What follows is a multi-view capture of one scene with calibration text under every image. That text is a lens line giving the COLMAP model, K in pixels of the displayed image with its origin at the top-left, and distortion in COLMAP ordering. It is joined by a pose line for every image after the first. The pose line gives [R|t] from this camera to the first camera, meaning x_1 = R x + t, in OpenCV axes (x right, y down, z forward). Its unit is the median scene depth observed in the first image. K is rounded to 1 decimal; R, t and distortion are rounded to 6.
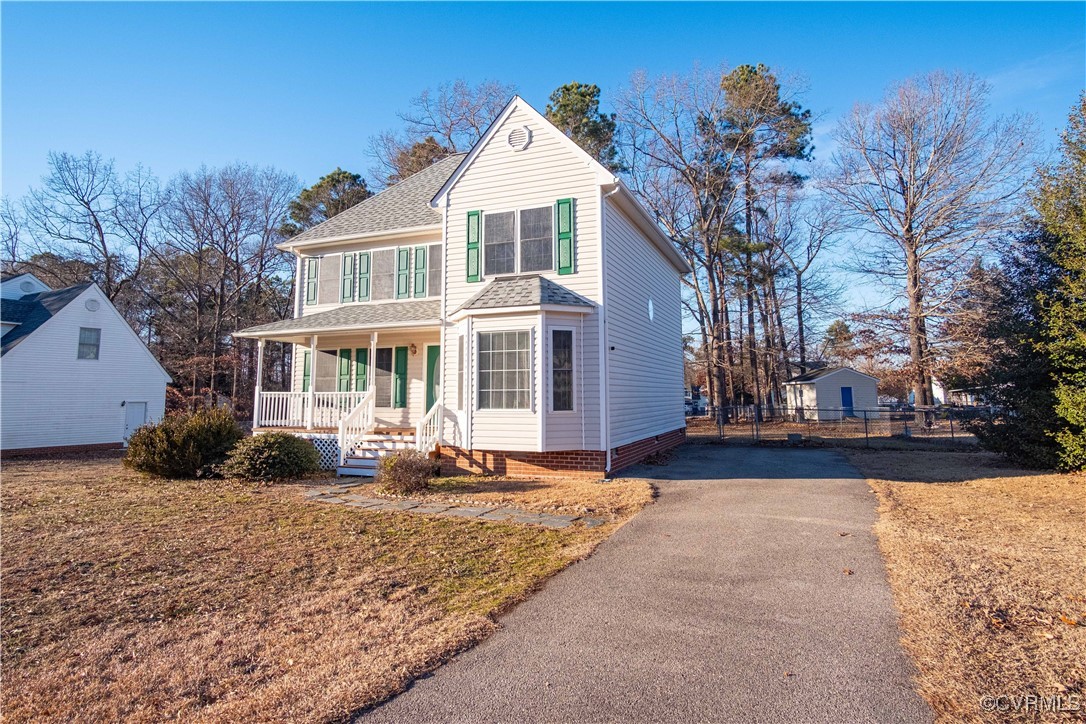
lens RADIAL K [[617.4, 0, 541.0], [0, 617.4, 284.0], [0, 0, 1]] dist [-0.001346, 0.000297]
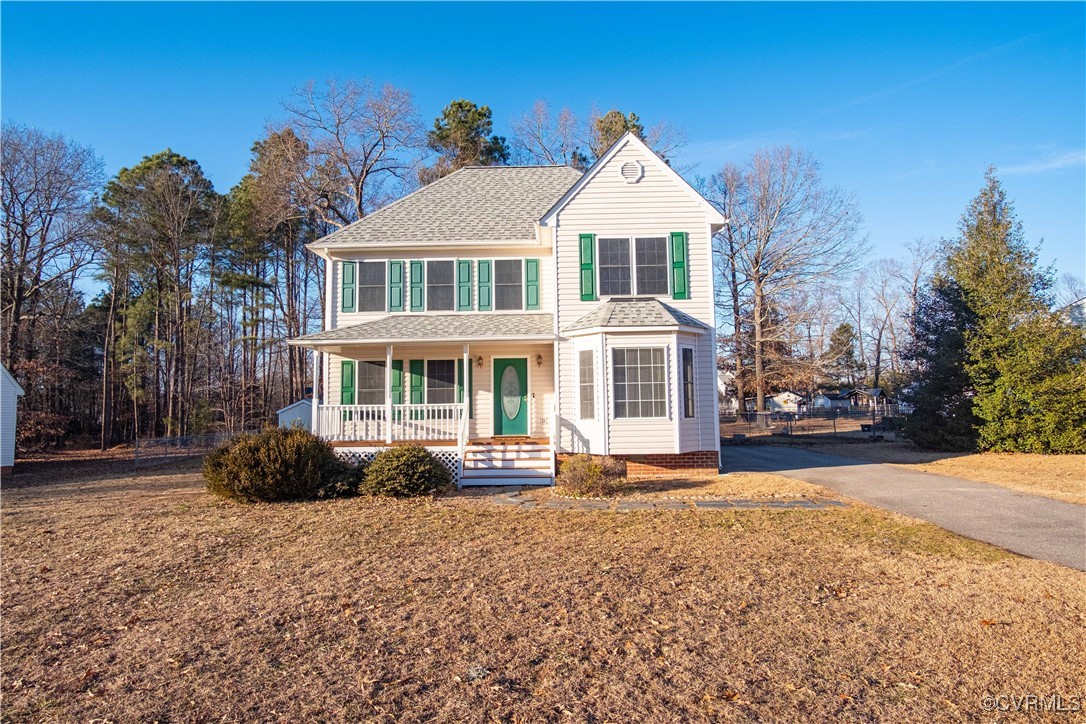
lens RADIAL K [[595.8, 0, 551.4], [0, 595.8, 323.1], [0, 0, 1]] dist [-0.012805, -0.000907]
pose [[0.927903, 0.039689, 0.370702, -0.566675], [-0.055068, 0.998002, 0.030992, 0.007313], [-0.368731, -0.049171, 0.928235, 0.063506]]
